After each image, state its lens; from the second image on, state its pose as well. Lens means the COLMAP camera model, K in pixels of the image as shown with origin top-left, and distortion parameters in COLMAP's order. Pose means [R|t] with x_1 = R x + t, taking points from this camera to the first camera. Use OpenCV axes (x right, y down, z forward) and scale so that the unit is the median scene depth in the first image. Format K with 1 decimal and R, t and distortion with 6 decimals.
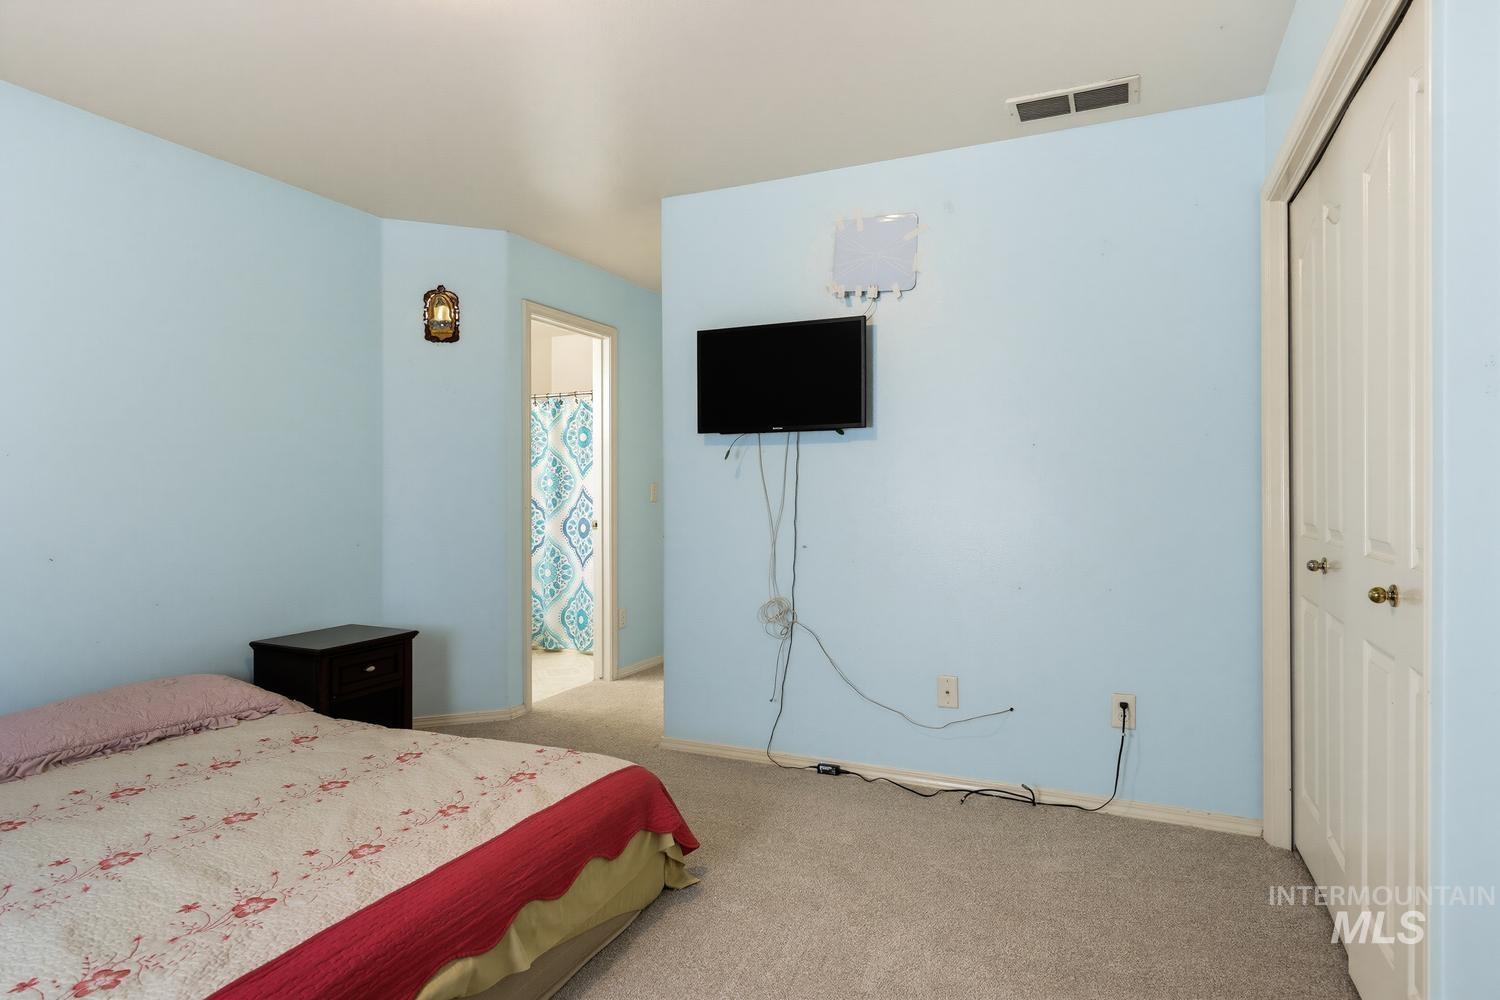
lens RADIAL K [[837.1, 0, 718.3], [0, 837.1, 487.3], [0, 0, 1]] dist [0.002113, -0.000402]
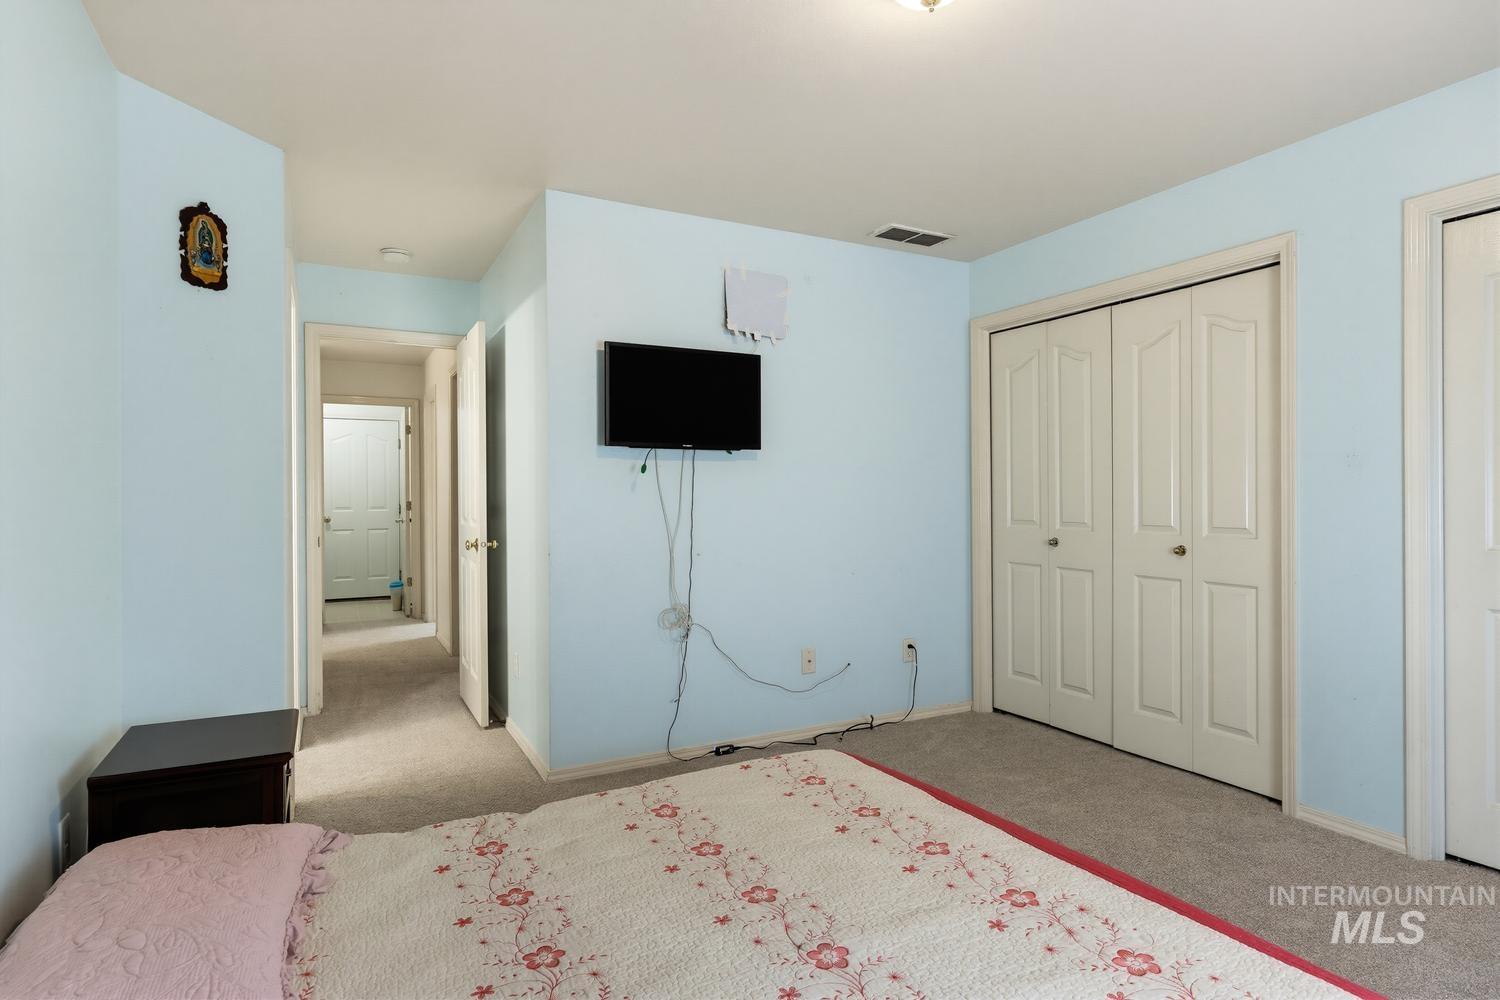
lens RADIAL K [[837.1, 0, 741.2], [0, 837.1, 492.7], [0, 0, 1]] dist [0.002113, -0.000402]
pose [[0.588174, 0.004024, 0.808725, -0.750638], [0.003781, 0.999963, -0.007726, -0.001209], [-0.808726, 0.007602, 0.588137, 0.308661]]
